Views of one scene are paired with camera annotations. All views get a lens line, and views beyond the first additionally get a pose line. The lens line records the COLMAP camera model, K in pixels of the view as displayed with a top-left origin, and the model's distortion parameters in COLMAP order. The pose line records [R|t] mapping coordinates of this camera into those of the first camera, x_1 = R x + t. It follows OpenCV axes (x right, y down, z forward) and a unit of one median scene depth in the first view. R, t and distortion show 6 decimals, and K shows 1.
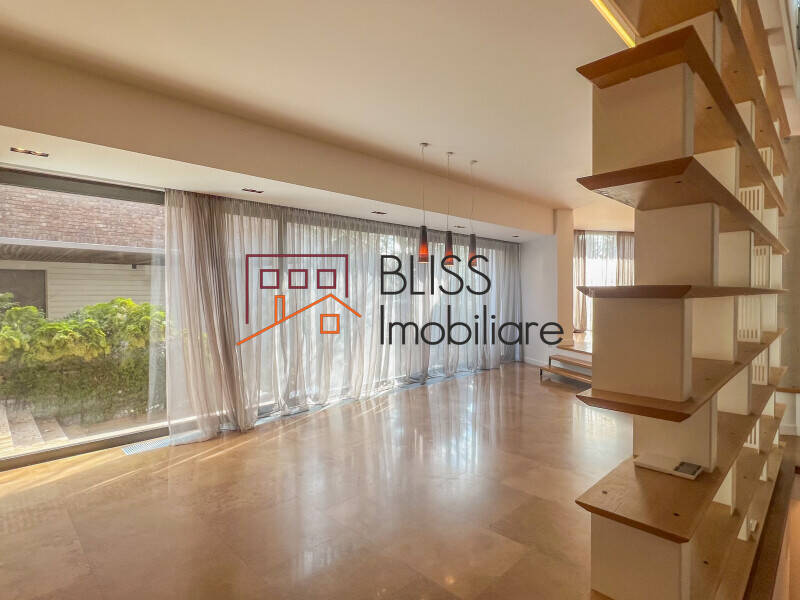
lens RADIAL K [[429.0, 0, 400.0], [0, 429.0, 300.0], [0, 0, 1]] dist [-0.001189, 0.000543]
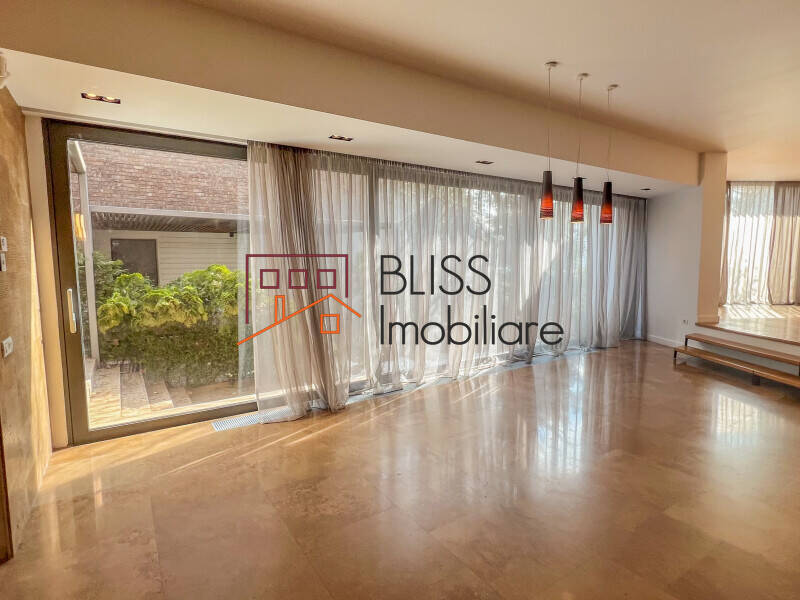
lens RADIAL K [[428.6, 0, 400.0], [0, 428.6, 300.0], [0, 0, 1]] dist [-0.003842, -0.001254]
pose [[0.980494, 0.014421, -0.196017, -0.042531], [0.000016, 0.997299, 0.073452, 0.003786], [0.196547, -0.072023, 0.977846, 0.125613]]
